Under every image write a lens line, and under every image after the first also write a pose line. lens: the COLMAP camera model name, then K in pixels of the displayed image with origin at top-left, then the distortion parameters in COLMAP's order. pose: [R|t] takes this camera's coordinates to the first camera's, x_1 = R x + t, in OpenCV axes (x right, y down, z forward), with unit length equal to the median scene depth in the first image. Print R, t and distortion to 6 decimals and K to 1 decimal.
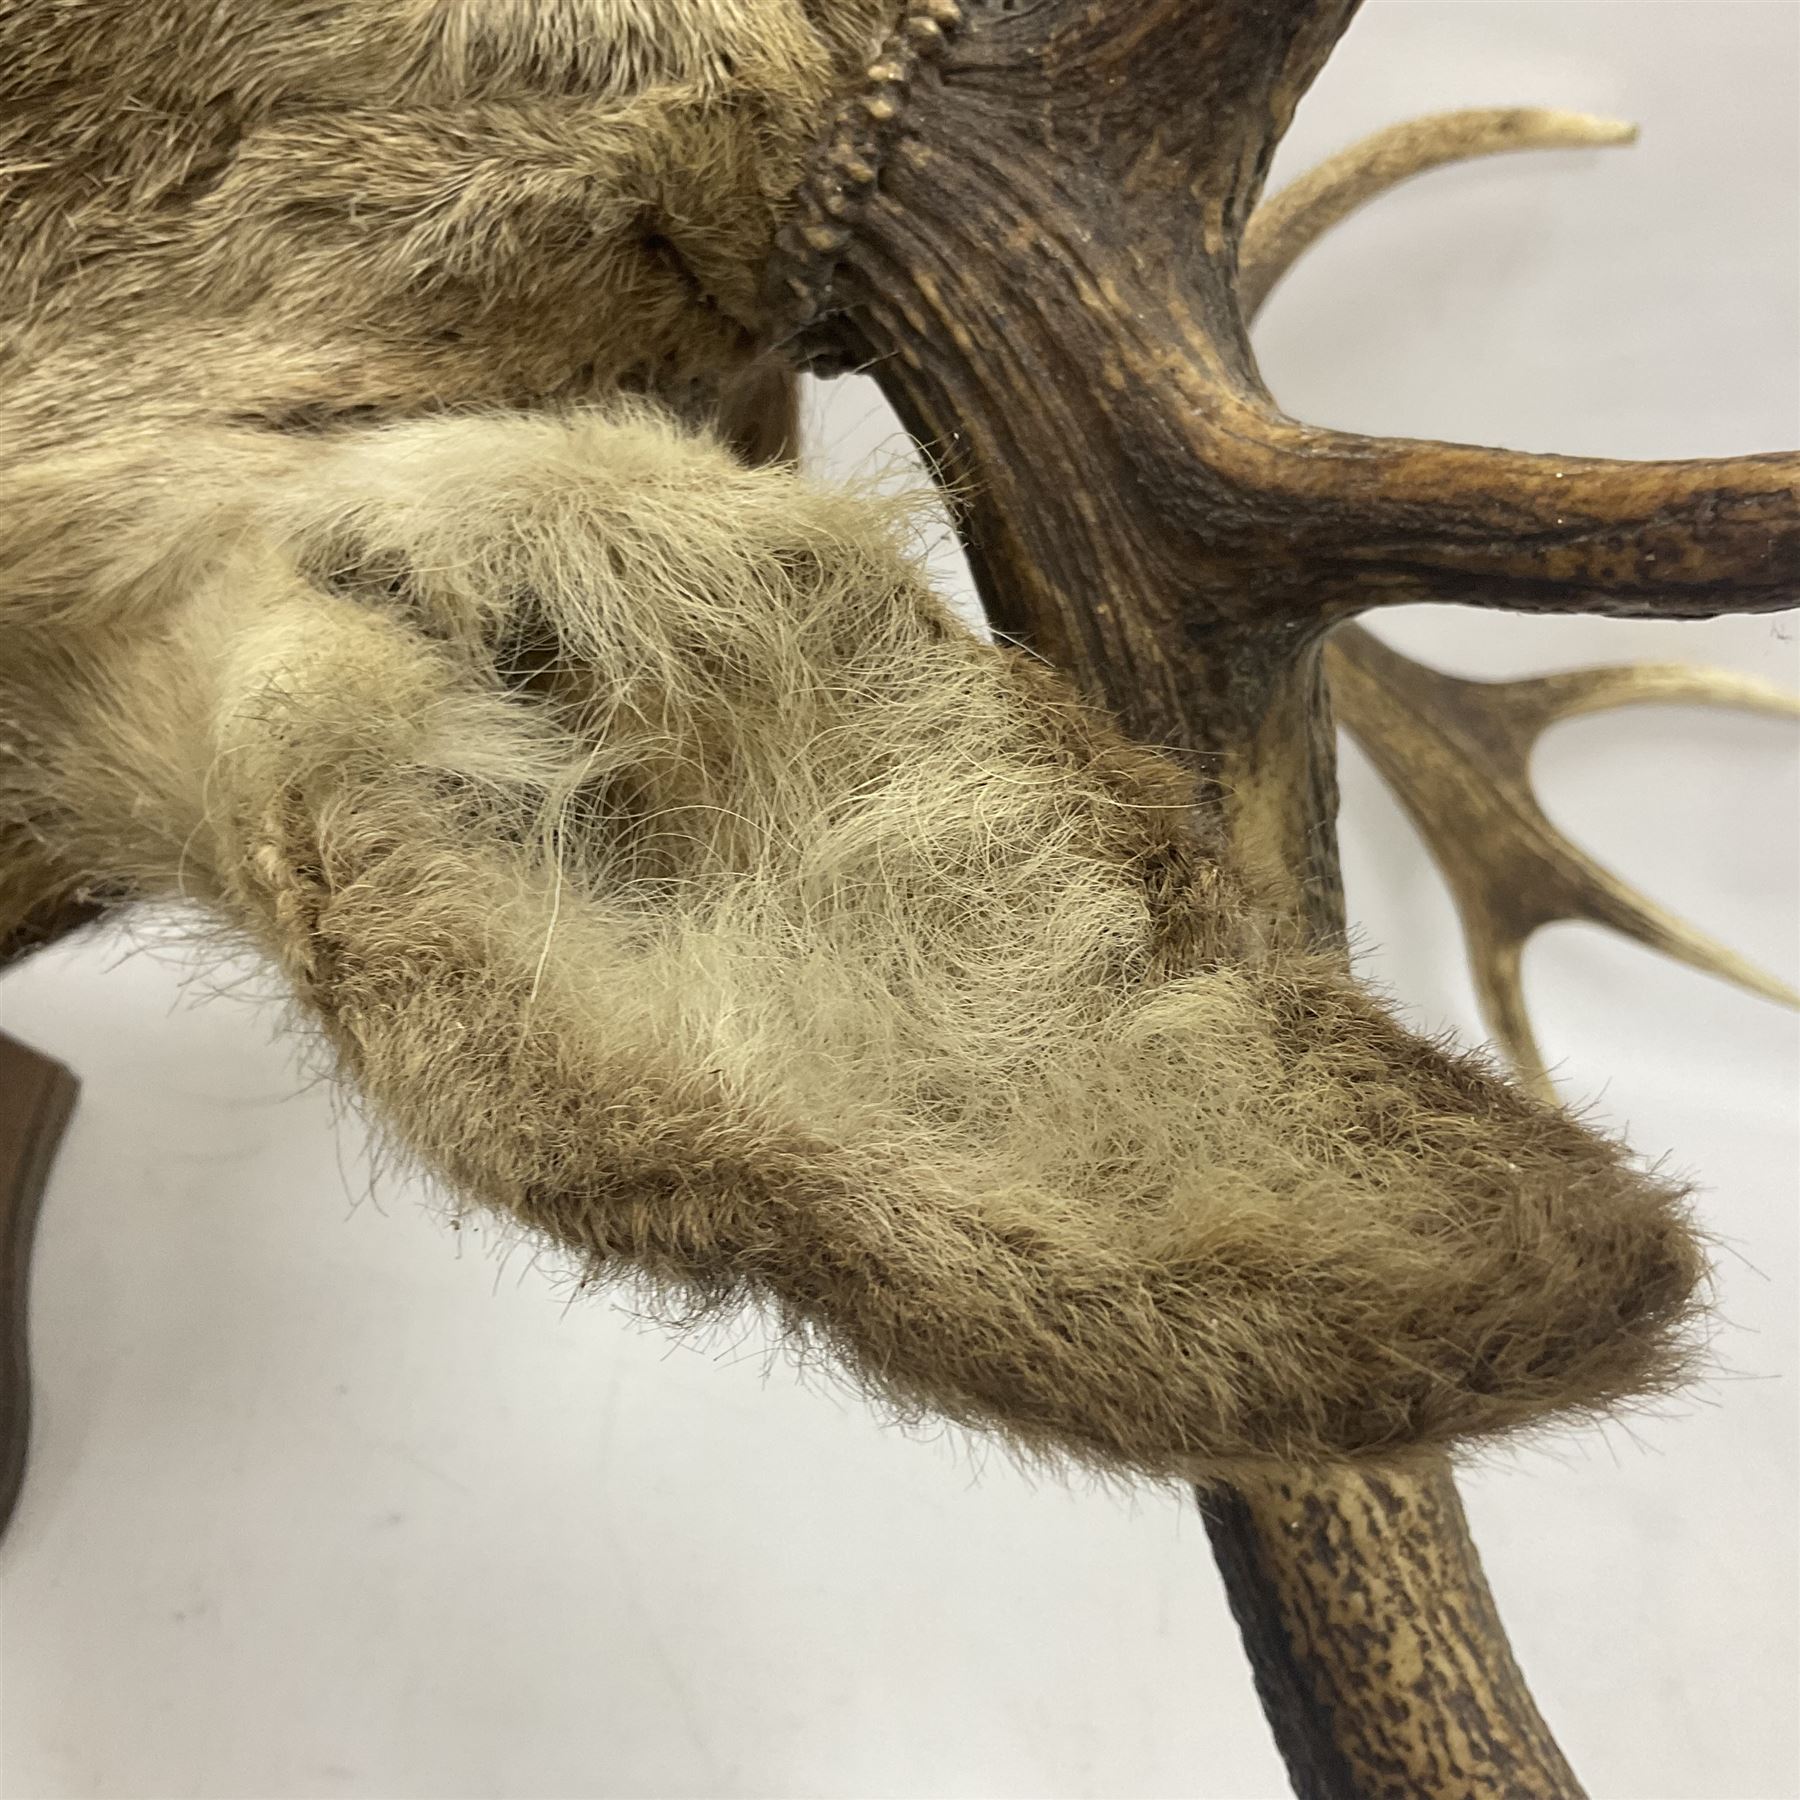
lens RADIAL K [[2002.1, 0, 902.3], [0, 2002.1, 892.8], [0, 0, 1]] dist [0.130529, -0.319195]
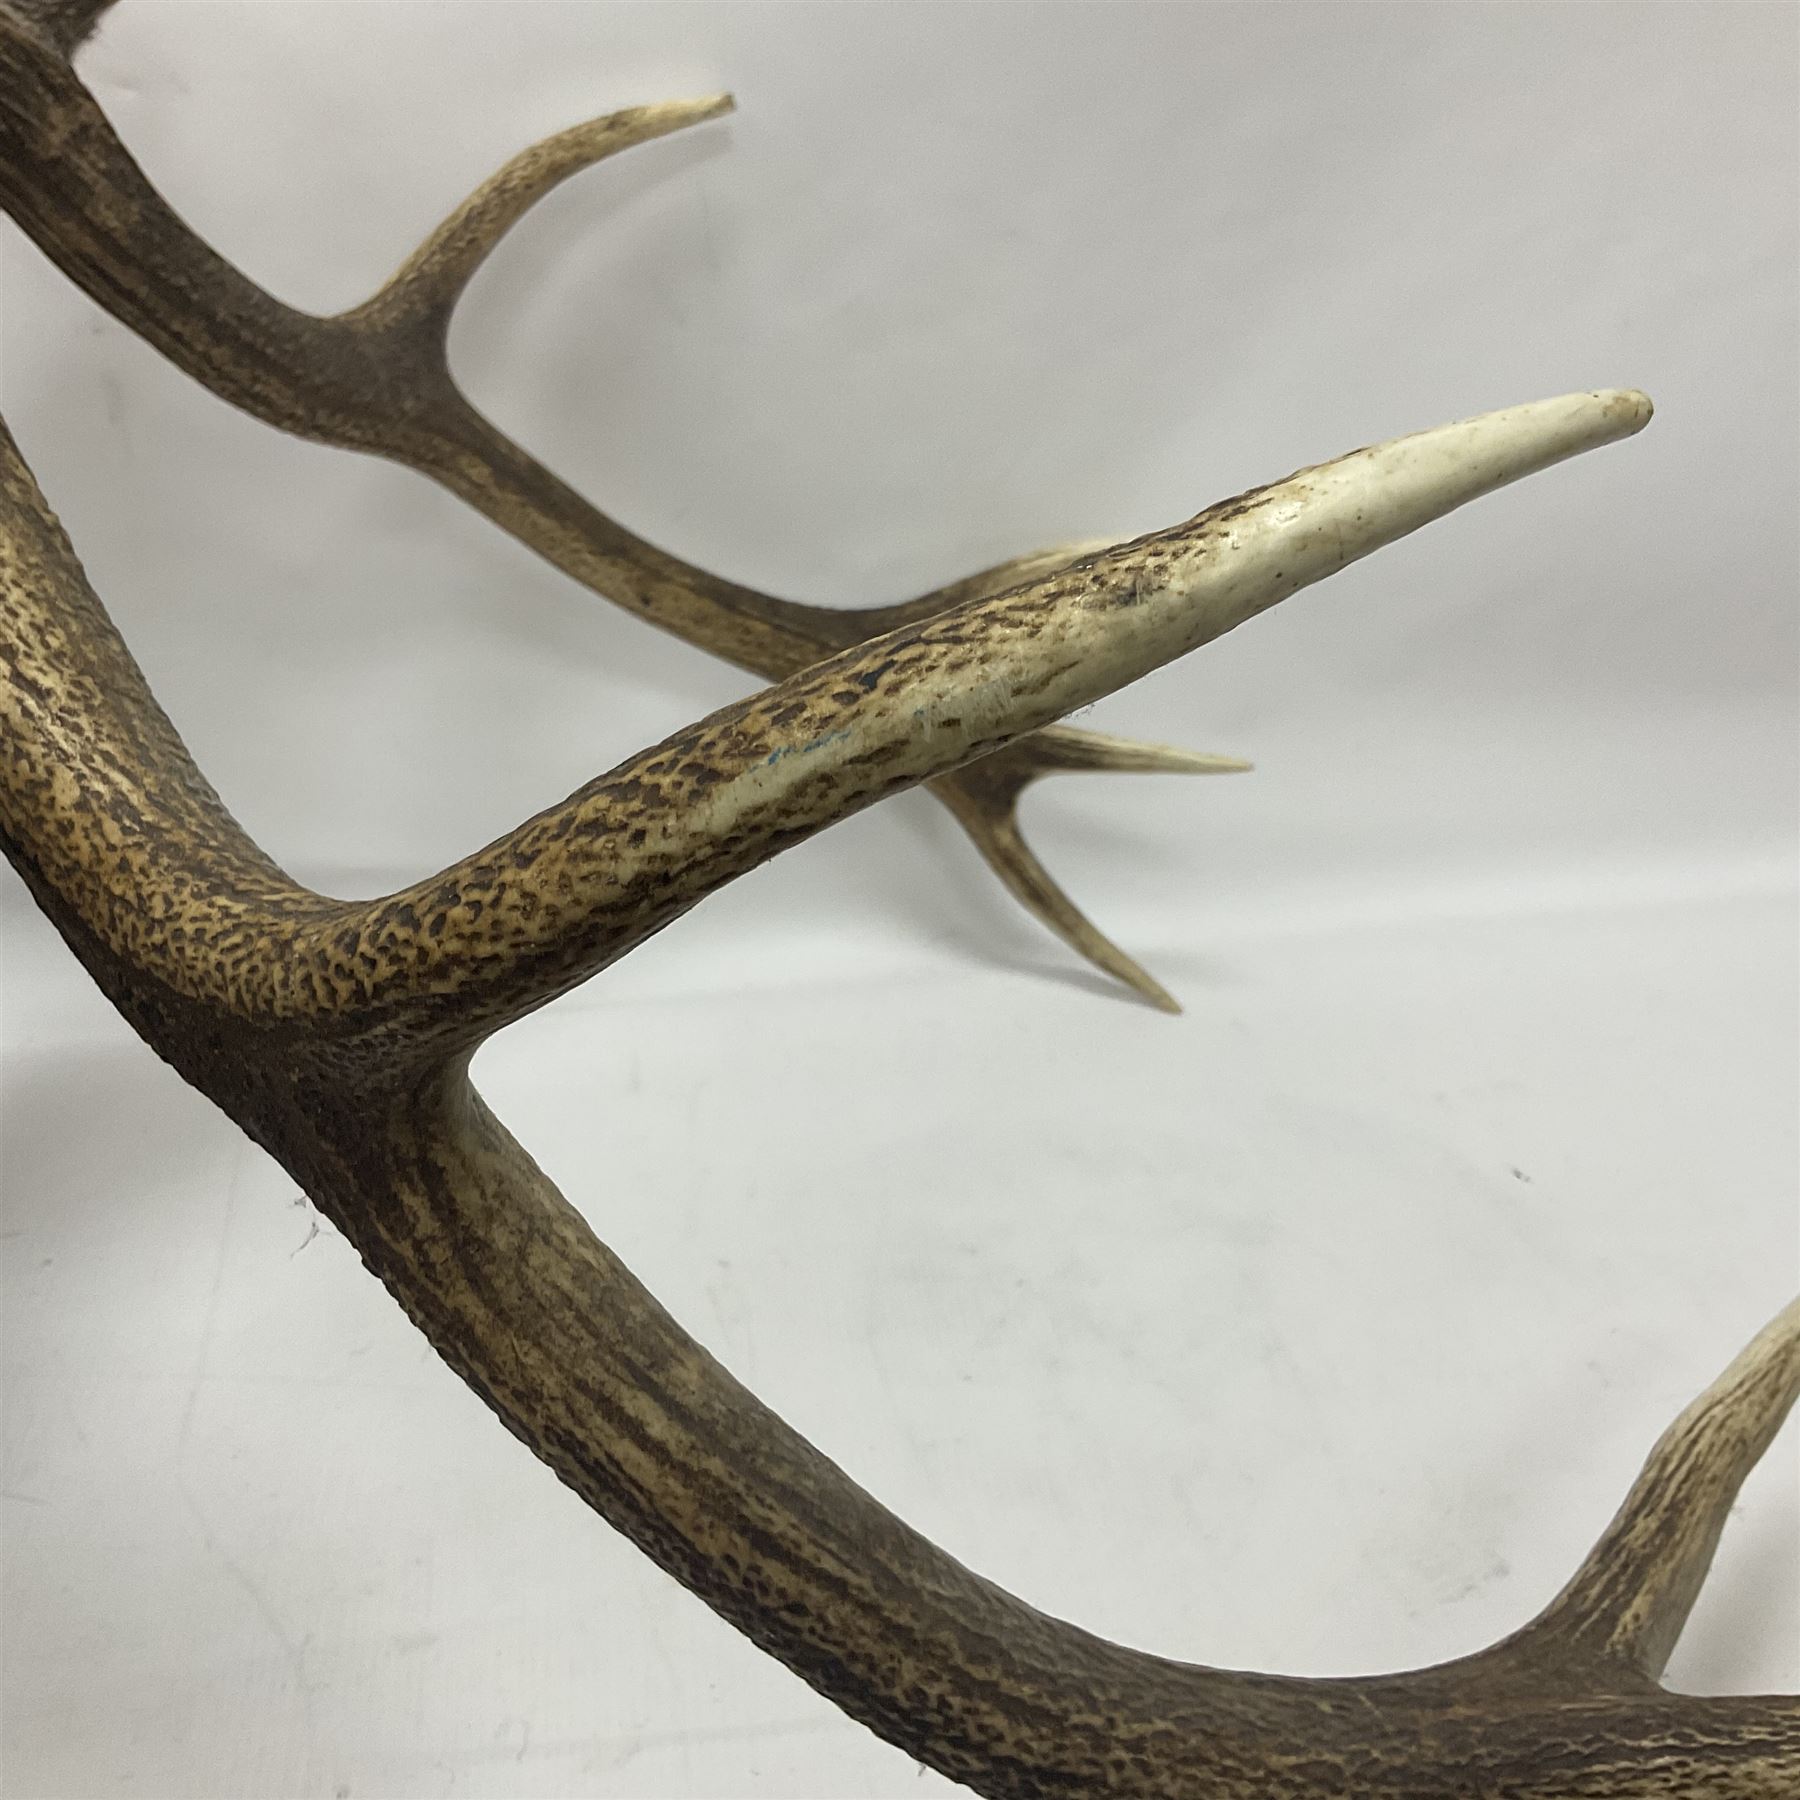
lens RADIAL K [[2002.1, 0, 902.3], [0, 2002.1, 892.8], [0, 0, 1]] dist [0.130529, -0.319195]
pose [[0.939600, -0.341820, 0.017608, 0.691995], [0.337531, 0.916821, -0.213336, 0.879524], [0.056779, 0.206394, 0.976820, -0.189953]]
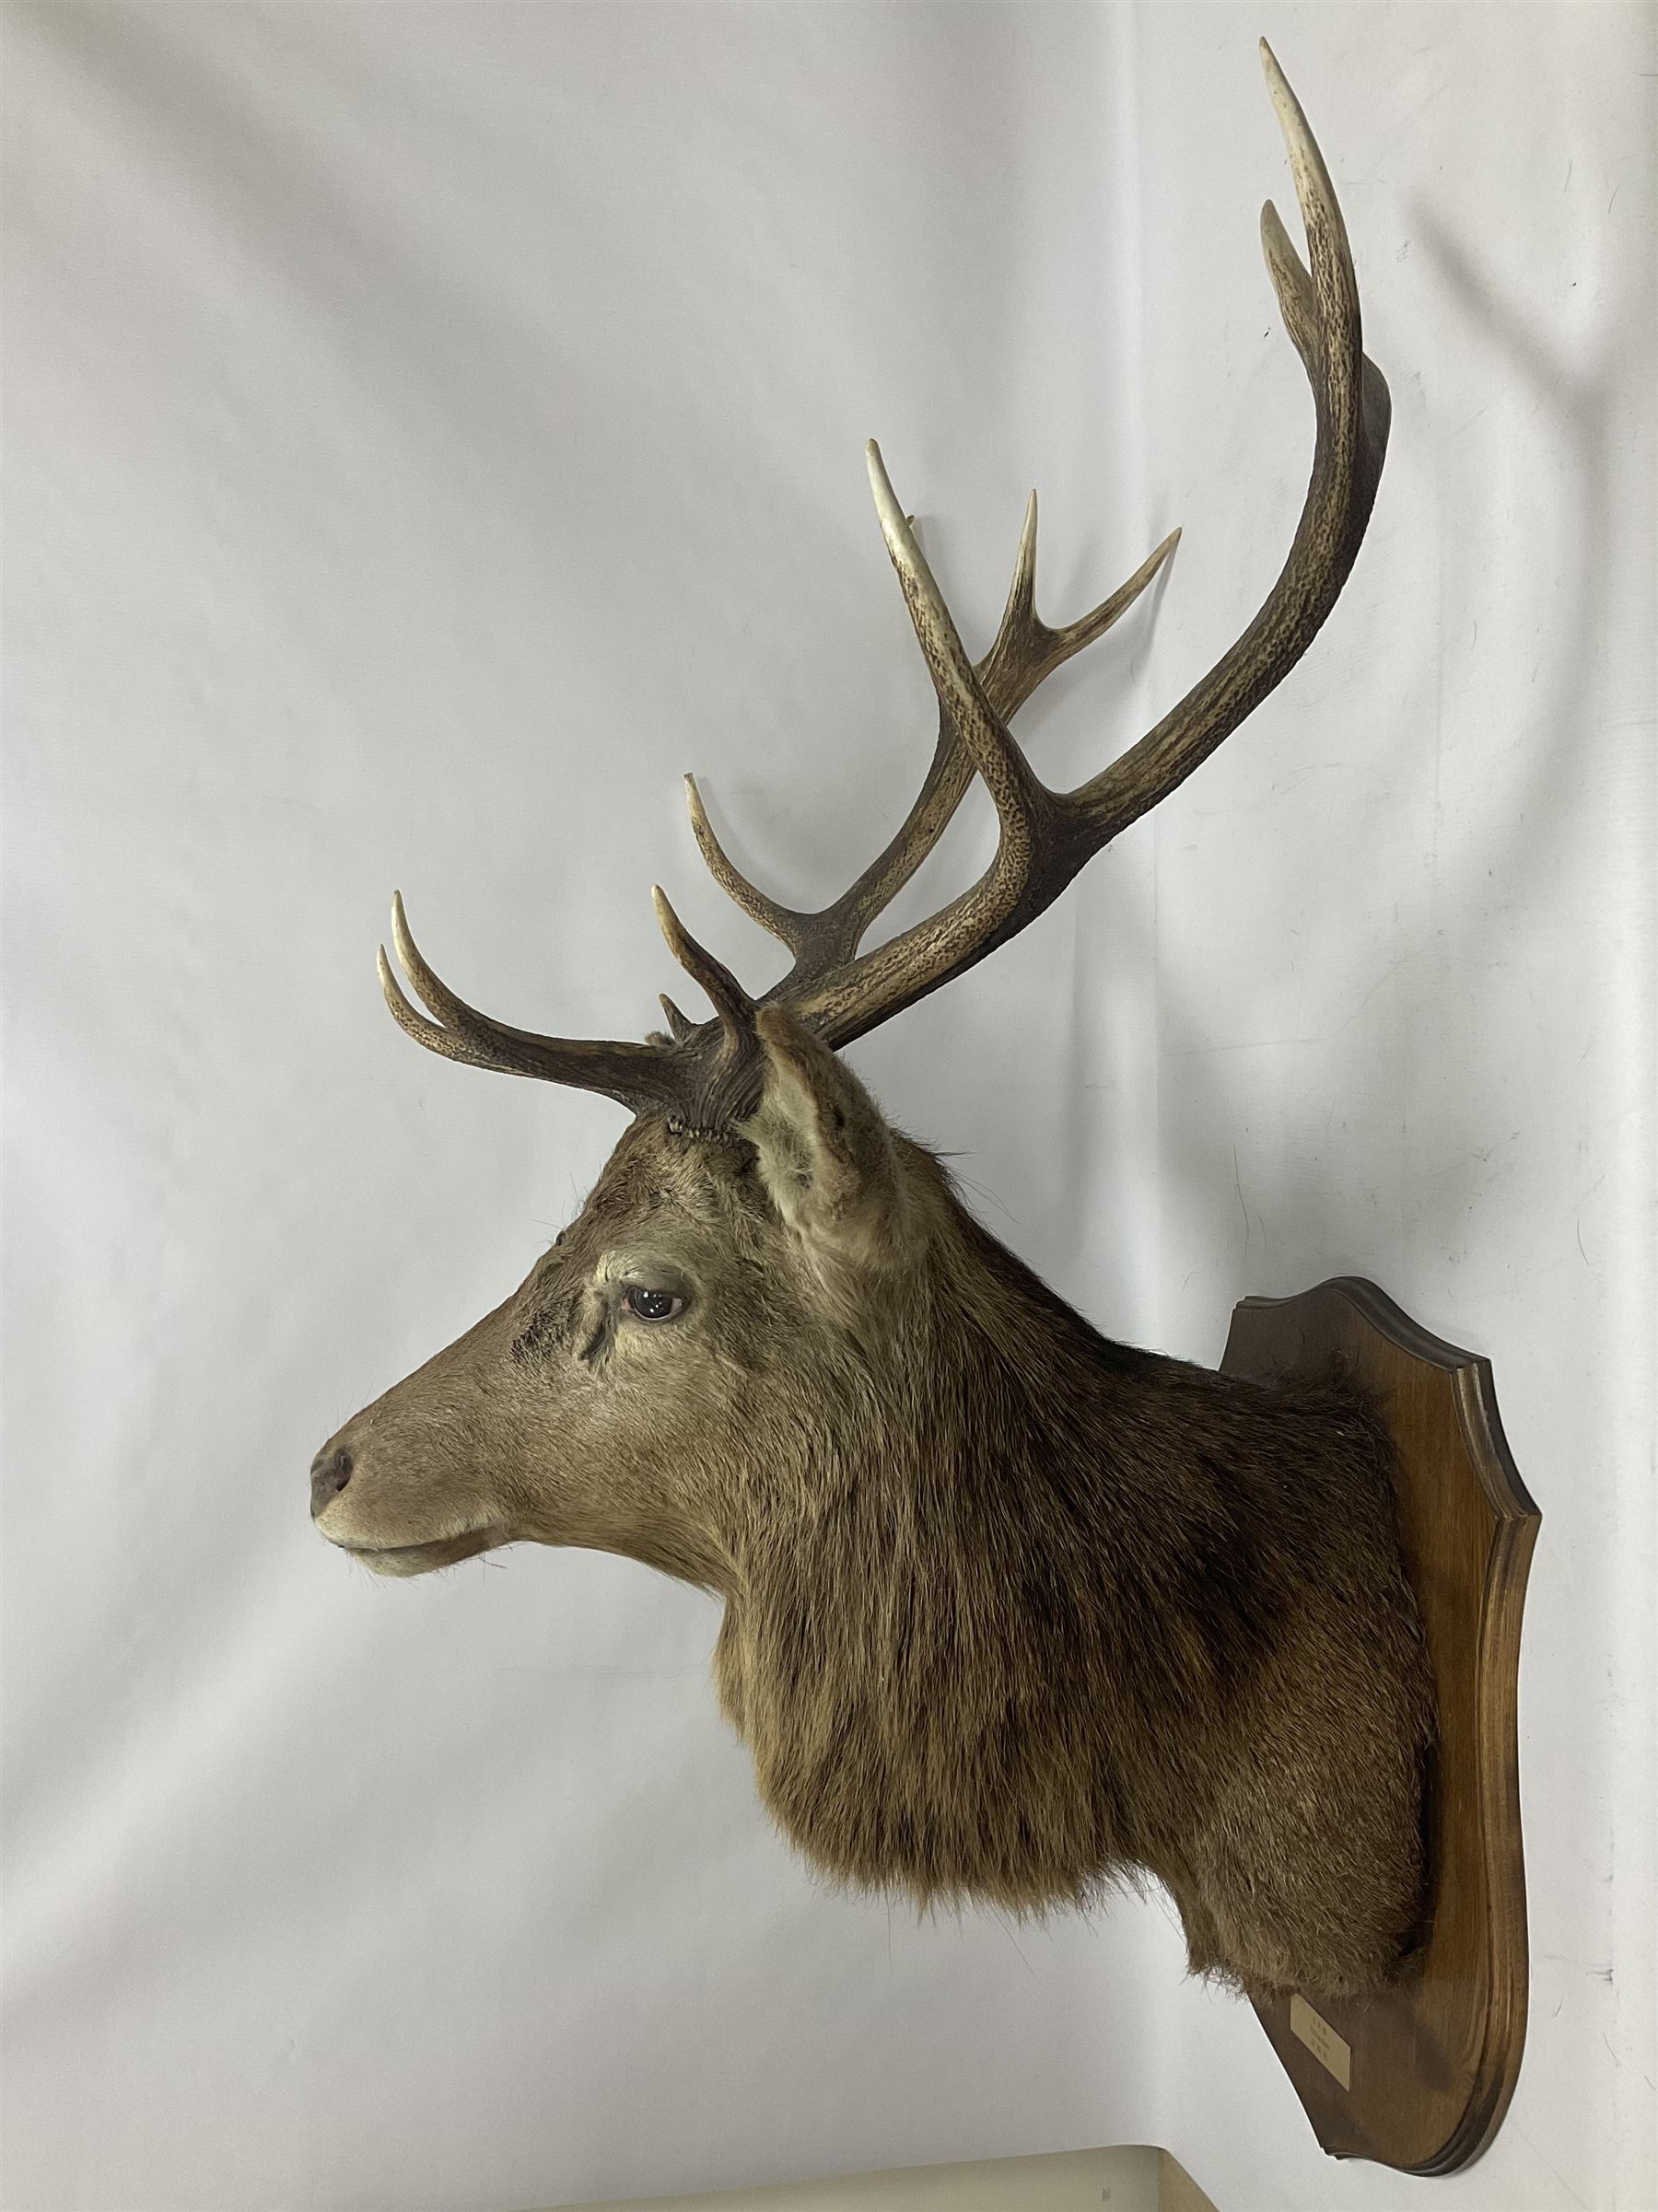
lens RADIAL K [[1927.6, 0, 841.1], [0, 1927.6, 1142.2], [0, 0, 1]] dist [0.100846, -0.005147]
pose [[-0.312053, -0.944981, -0.098149, 0.291794], [0.859276, -0.236651, -0.453477, 1.837189], [0.405300, -0.225845, 0.885847, -2.711106]]
